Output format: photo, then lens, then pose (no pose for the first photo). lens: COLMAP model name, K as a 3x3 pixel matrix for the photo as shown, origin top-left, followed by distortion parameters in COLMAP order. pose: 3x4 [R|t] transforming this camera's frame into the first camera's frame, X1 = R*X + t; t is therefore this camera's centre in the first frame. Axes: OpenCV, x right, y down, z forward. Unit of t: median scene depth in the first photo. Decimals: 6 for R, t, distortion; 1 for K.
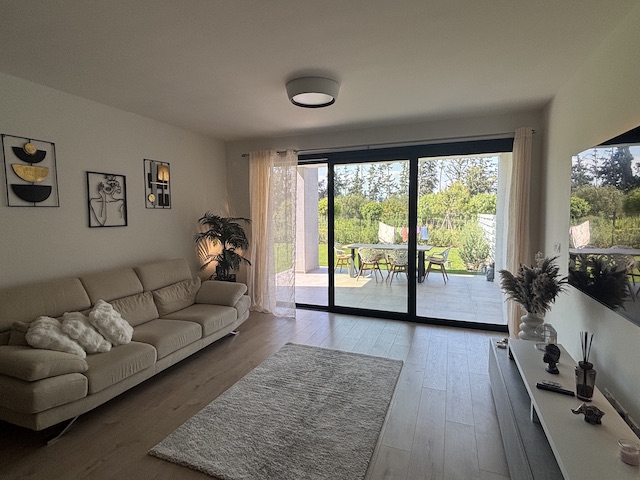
lens RADIAL K [[330.9, 0, 320.0], [0, 330.9, 240.0], [0, 0, 1]] dist [0.014806, -0.031593]
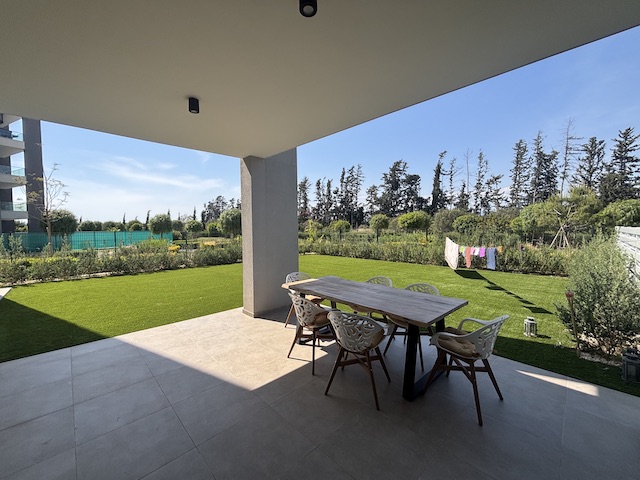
lens RADIAL K [[256.0, 0, 320.0], [0, 256.0, 240.0], [0, 0, 1]] dist [-0.001891, 0.000293]
pose [[0.913802, 0.017254, -0.405793, 0.523216], [-0.029192, 0.999303, -0.023247, -0.082198], [0.405109, 0.033089, 0.913669, 1.076088]]
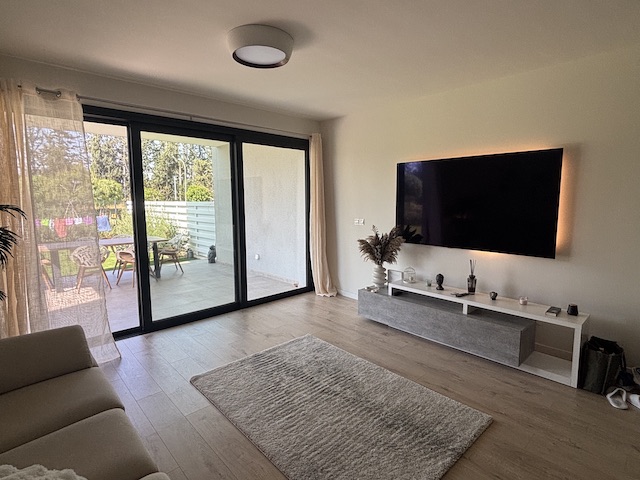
lens RADIAL K [[331.1, 0, 320.0], [0, 331.1, 240.0], [0, 0, 1]] dist [0.000631, -0.011605]
pose [[0.425599, -0.104276, 0.898884, -0.488468], [0.071575, 0.994105, 0.081433, -0.021323], [-0.902077, 0.029680, 0.430554, 0.356581]]
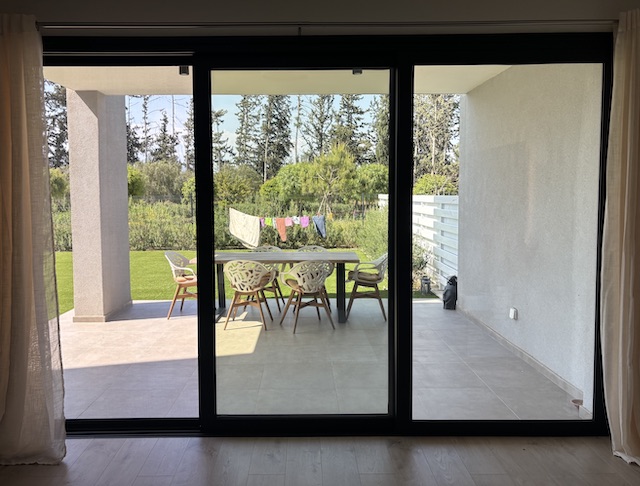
lens RADIAL K [[522.7, 0, 306.9], [0, 522.7, 225.9], [0, 0, 1]] dist [0.036879, -0.007534]
pose [[0.929076, -0.020608, 0.369315, -0.093950], [0.027652, 0.999522, -0.013790, -0.024906], [-0.368855, 0.023024, 0.929202, 0.383251]]
